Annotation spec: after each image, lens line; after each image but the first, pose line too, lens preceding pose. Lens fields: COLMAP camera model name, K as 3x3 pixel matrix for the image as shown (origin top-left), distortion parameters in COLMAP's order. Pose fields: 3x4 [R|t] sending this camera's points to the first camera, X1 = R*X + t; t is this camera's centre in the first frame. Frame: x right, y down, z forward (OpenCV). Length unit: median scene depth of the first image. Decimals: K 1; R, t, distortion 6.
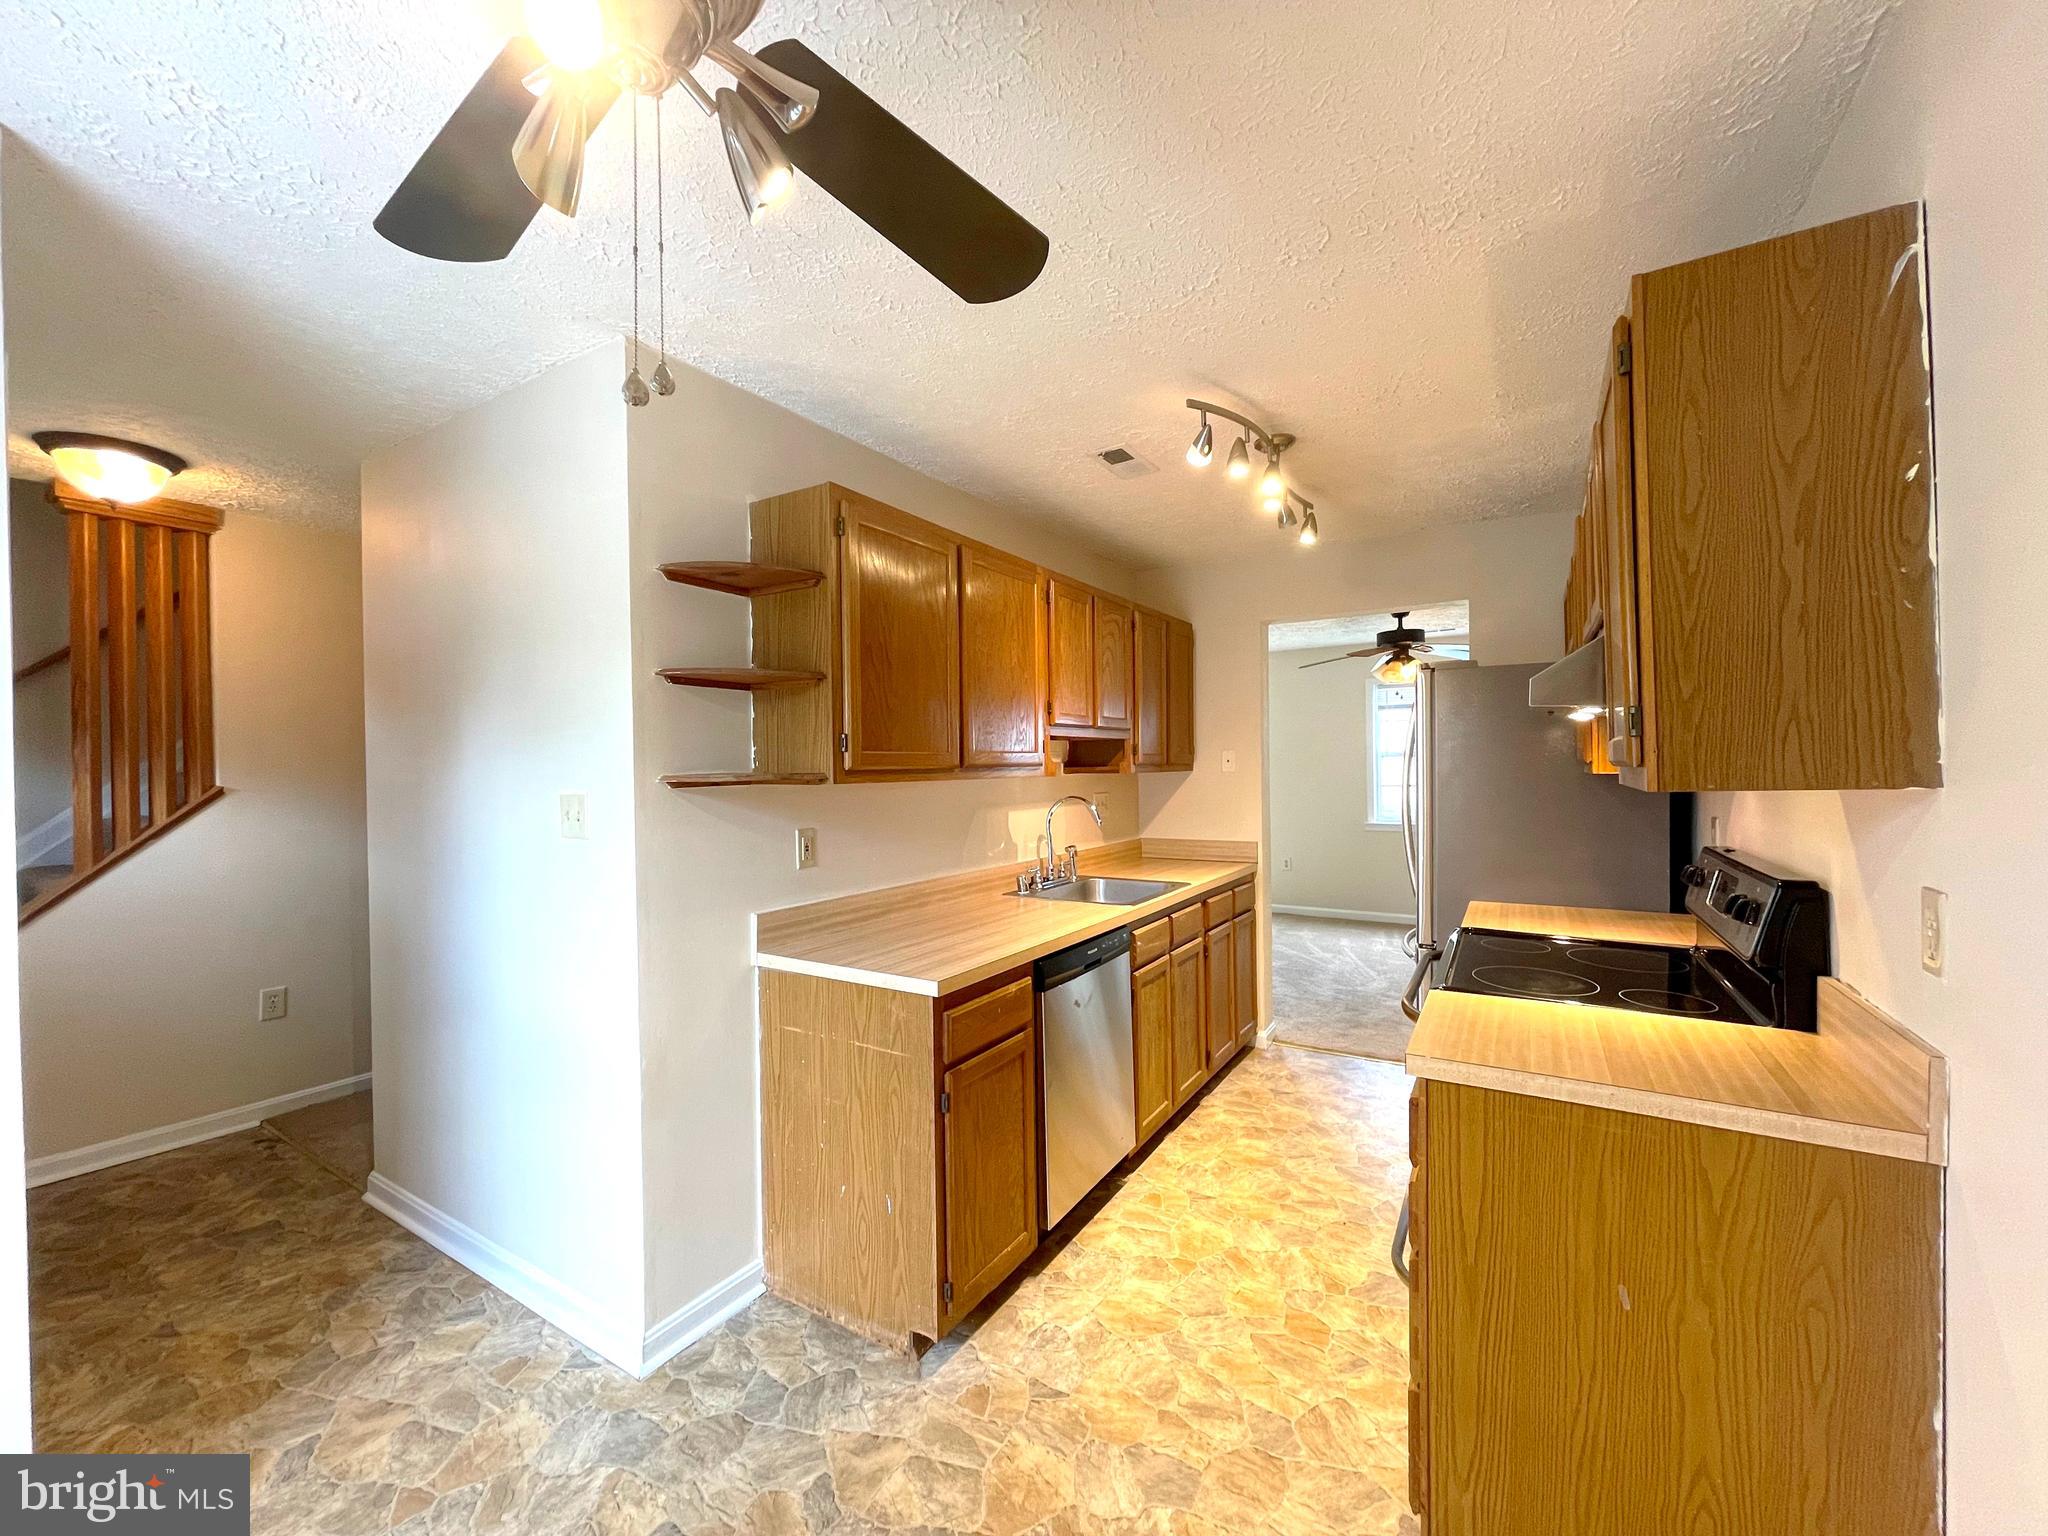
lens RADIAL K [[822.2, 0, 1036.6], [0, 822.2, 763.5], [0, 0, 1]] dist [-0.000773, 0.000111]
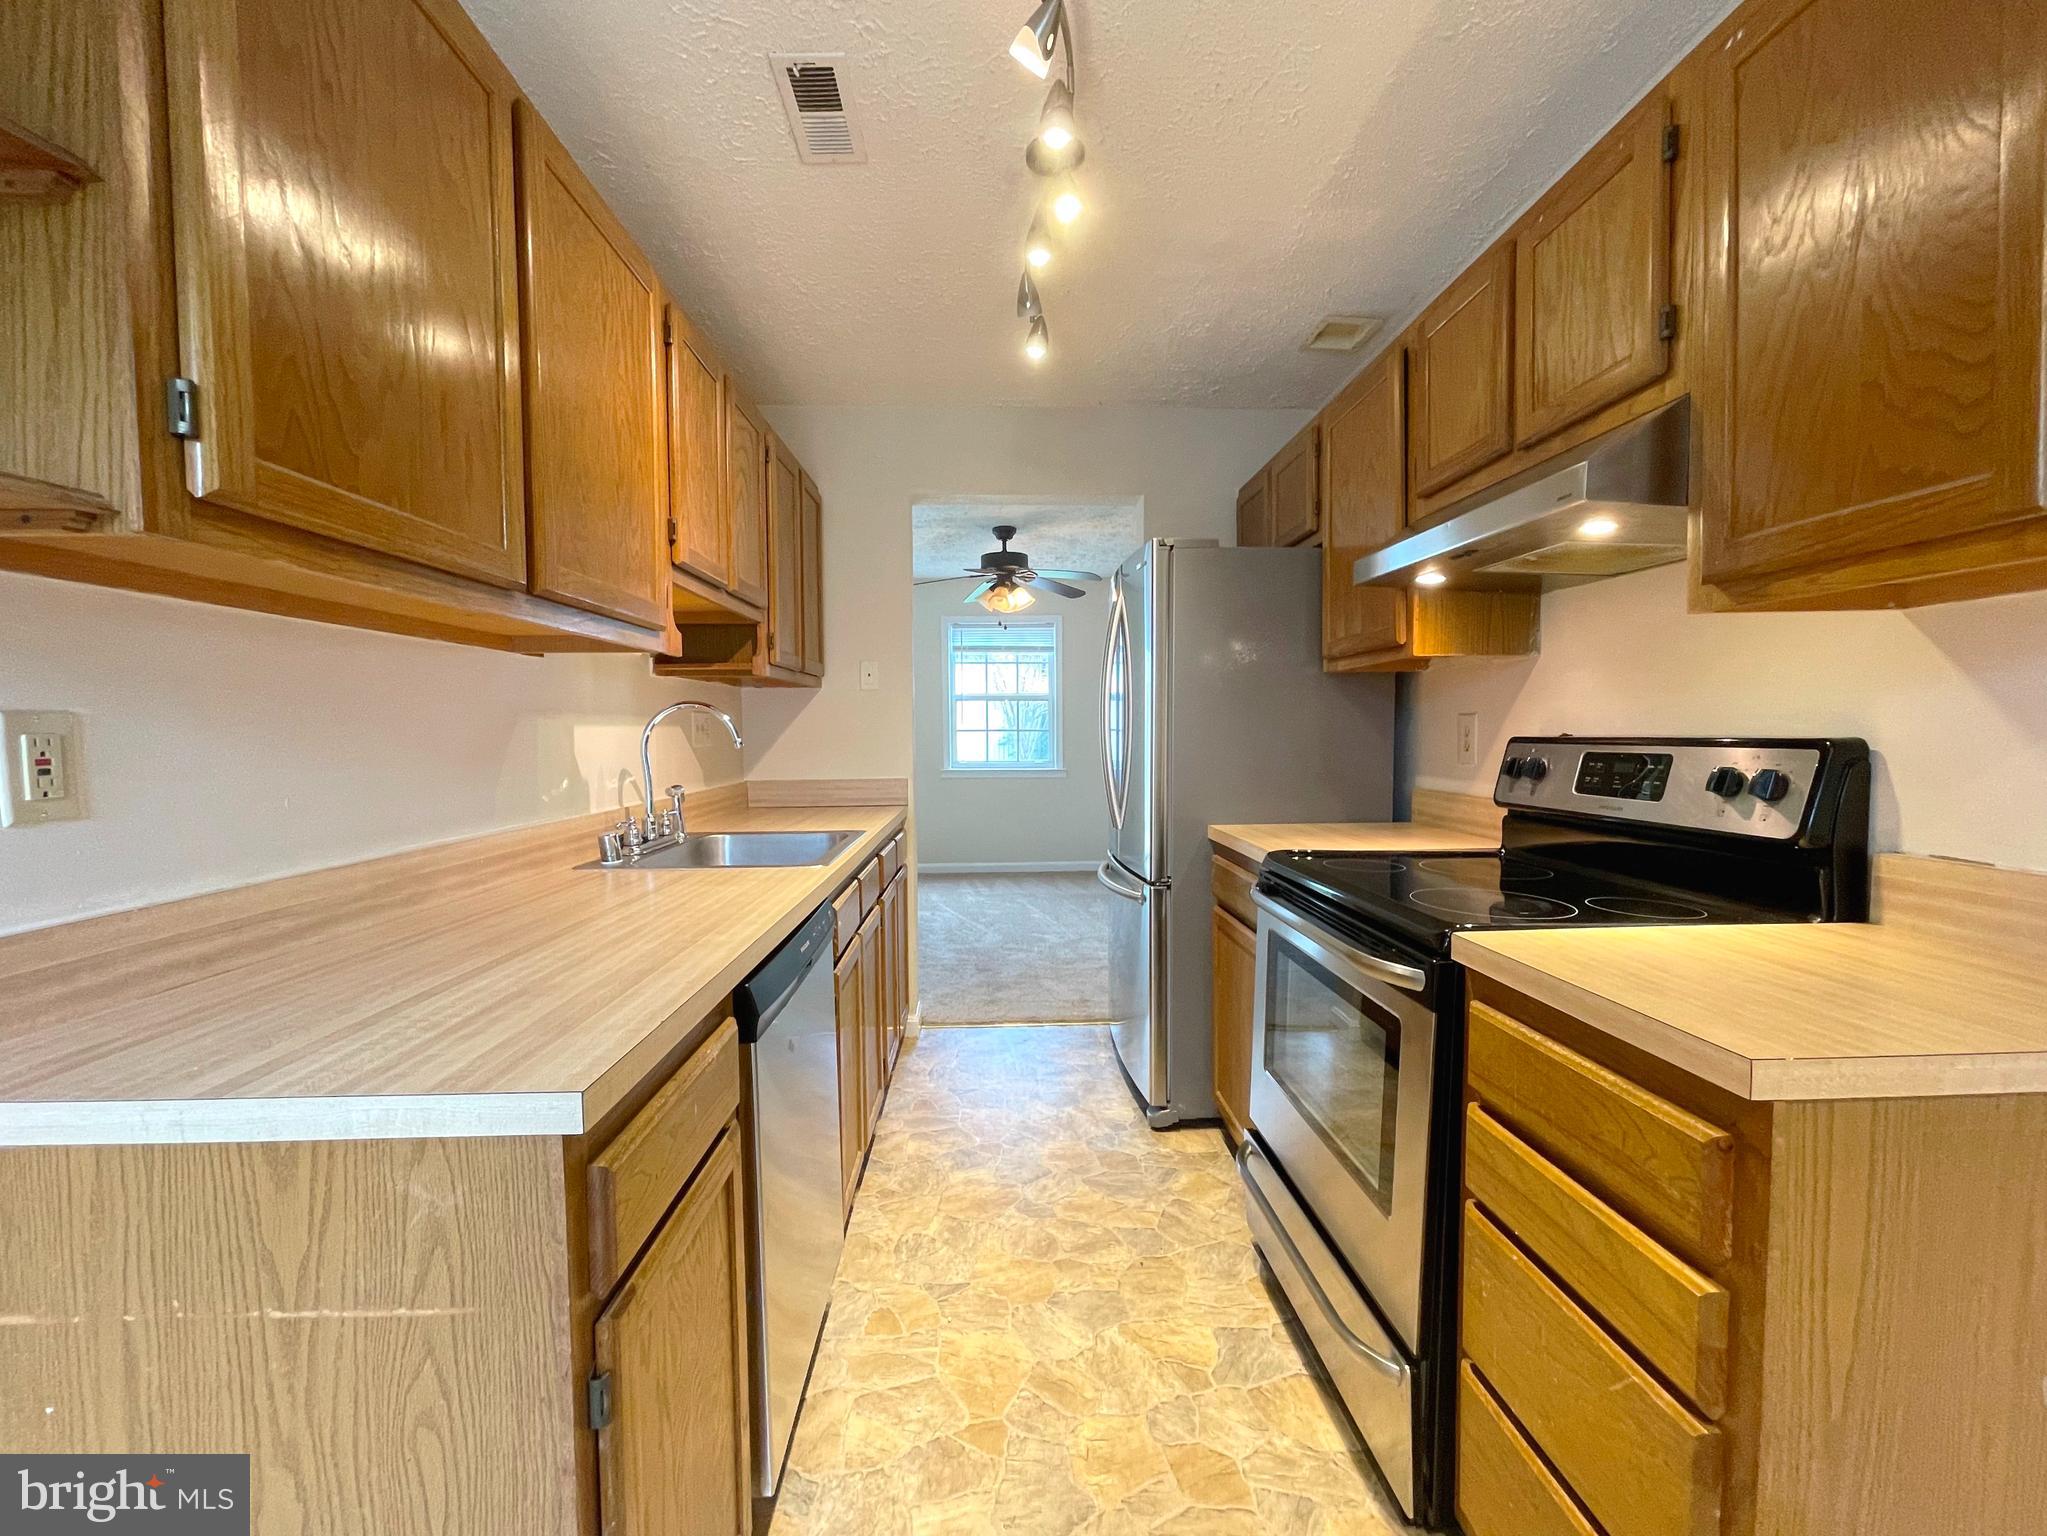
lens RADIAL K [[821.8, 0, 1010.2], [0, 821.8, 767.3], [0, 0, 1]] dist [-0.000773, 0.000111]
pose [[0.839854, -0.020750, 0.542416, -0.109182], [-0.001429, 0.999181, 0.040435, 0.077889], [-0.542811, -0.034735, 0.839136, 0.428100]]
